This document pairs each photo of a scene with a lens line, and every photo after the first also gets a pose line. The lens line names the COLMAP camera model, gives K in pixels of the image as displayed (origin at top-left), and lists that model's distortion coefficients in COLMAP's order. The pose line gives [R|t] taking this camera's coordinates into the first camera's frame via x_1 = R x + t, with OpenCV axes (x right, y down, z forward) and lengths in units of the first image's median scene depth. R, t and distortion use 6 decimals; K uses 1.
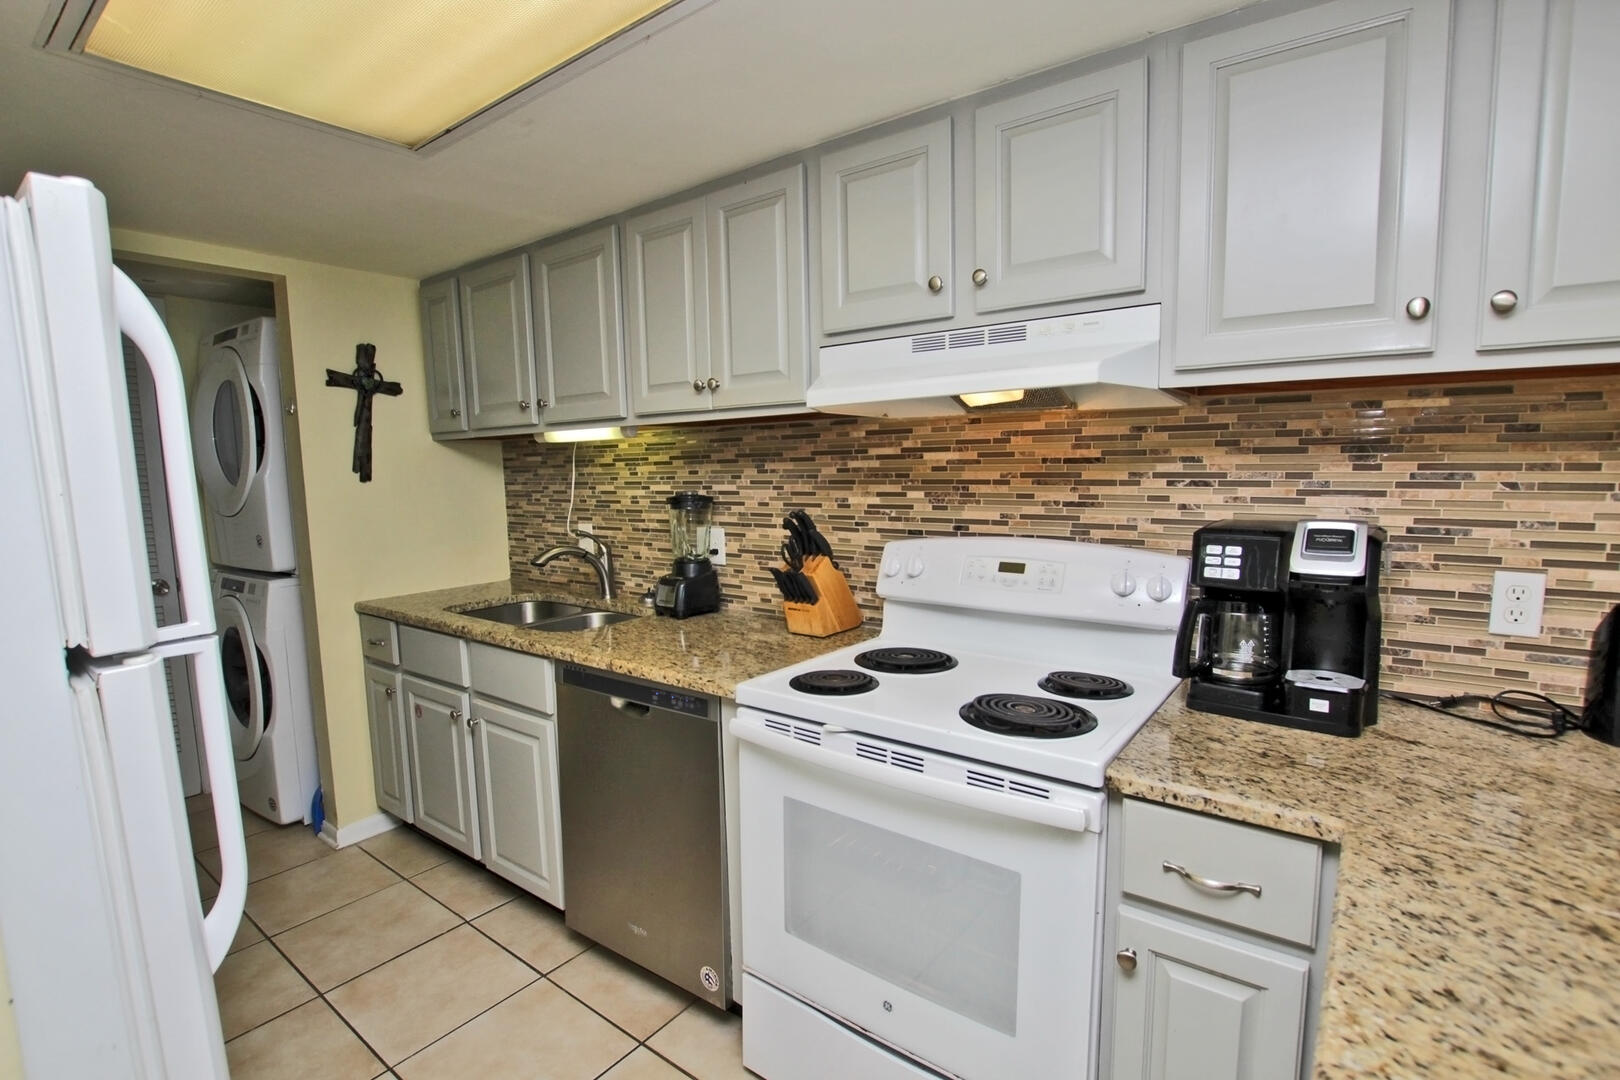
lens RADIAL K [[754.4, 0, 815.8], [0, 754.4, 545.3], [0, 0, 1]] dist [-0.032325, 0.000810]
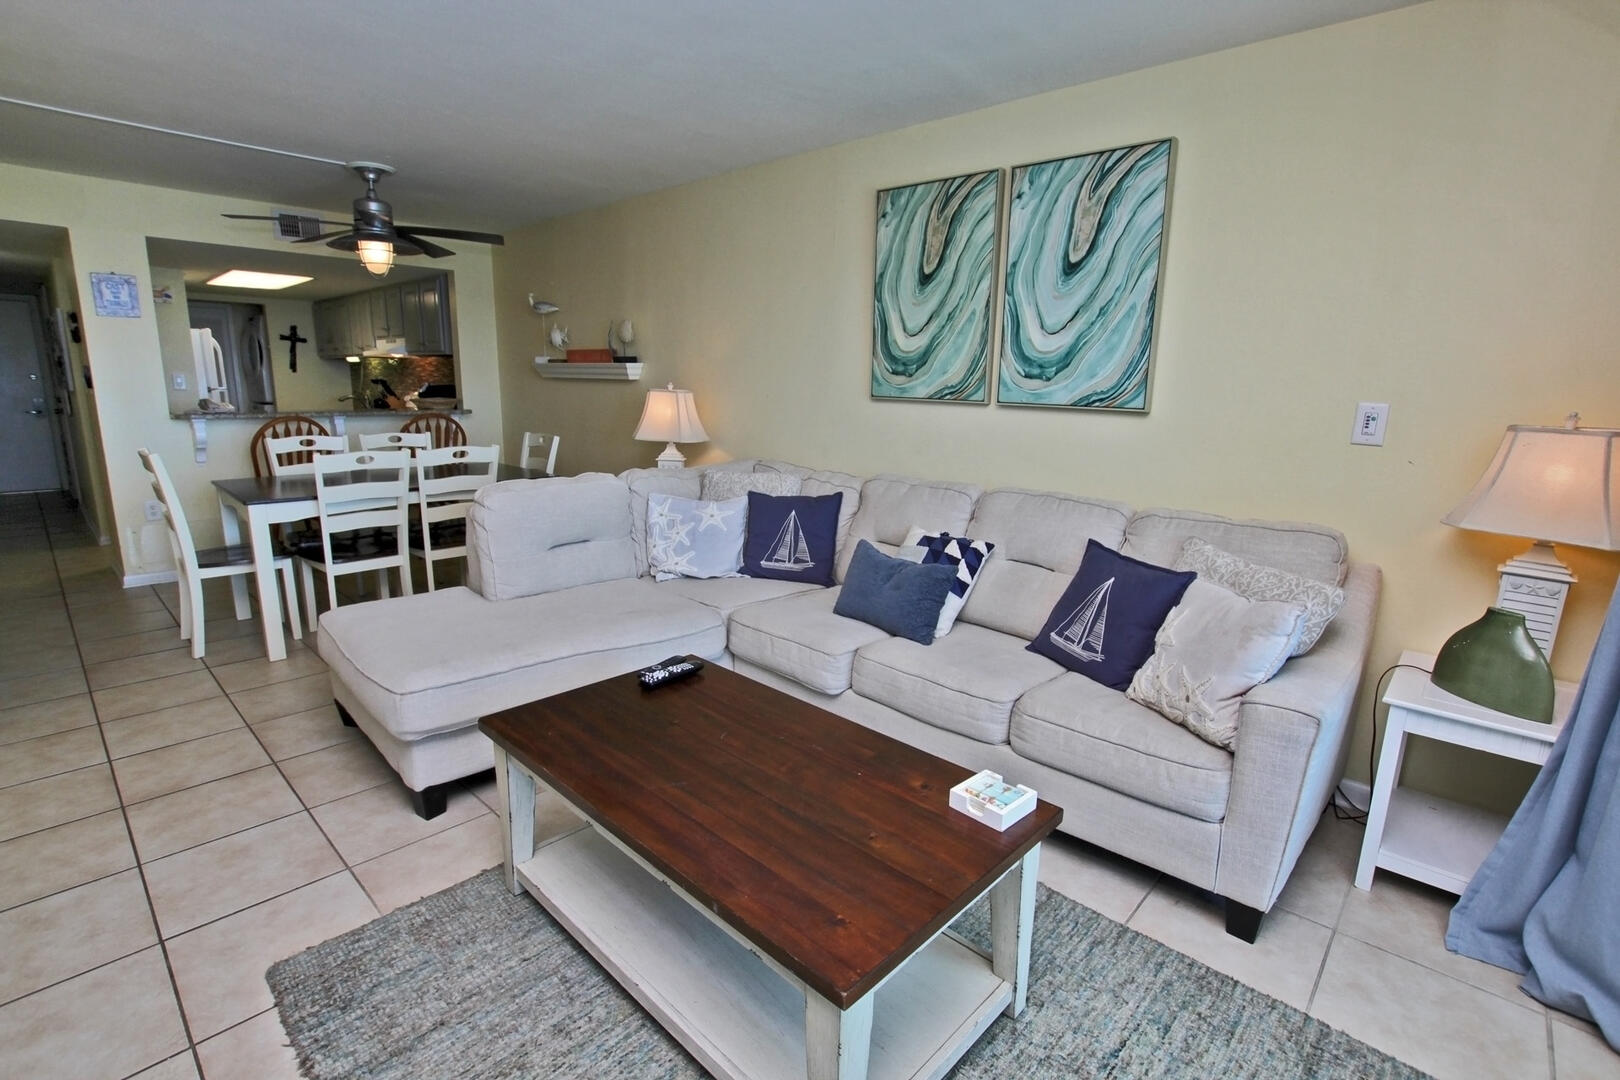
lens RADIAL K [[754.4, 0, 806.9], [0, 754.4, 542.2], [0, 0, 1]] dist [-0.032325, 0.000810]
pose [[0.993046, 0.071108, -0.093828, 2.334668], [-0.062886, 0.994146, 0.087853, 0.266785], [0.099526, -0.081342, 0.991705, -2.378094]]
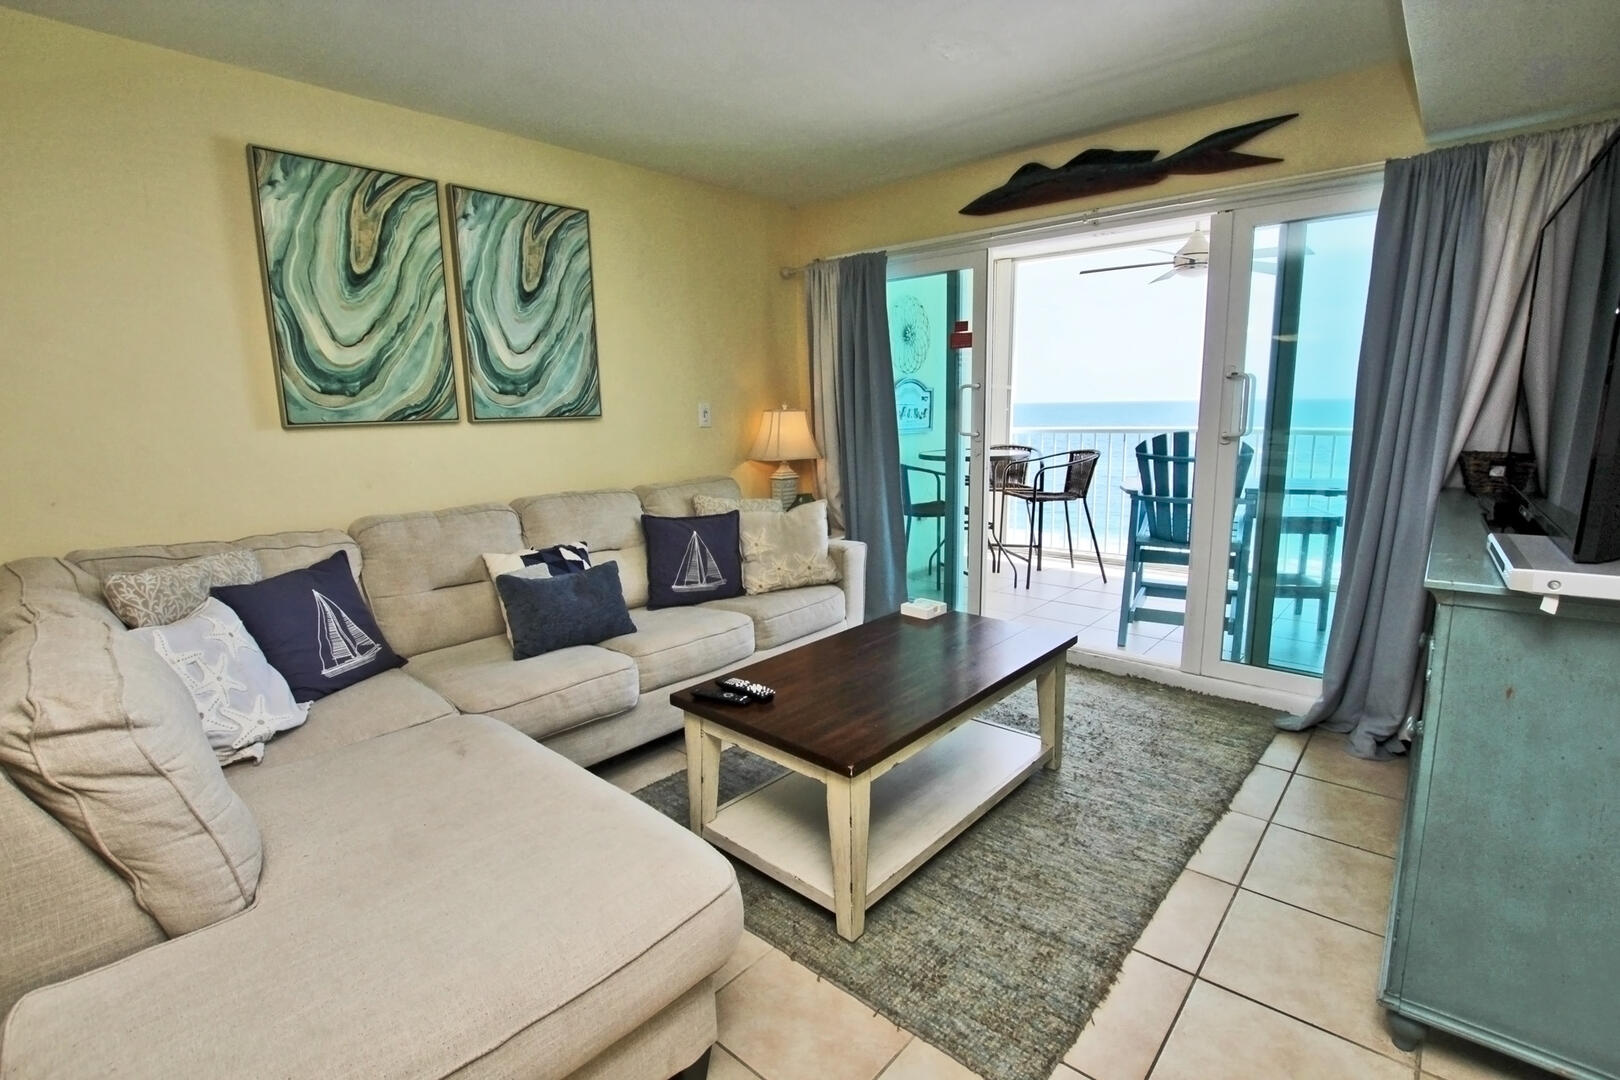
lens RADIAL K [[754.4, 0, 806.2], [0, 754.4, 543.3], [0, 0, 1]] dist [-0.032325, 0.000810]
pose [[0.077439, -0.161539, 0.983823, 1.143310], [0.131880, 0.979775, 0.150493, 0.205784], [-0.988236, 0.118093, 0.097177, -1.630995]]
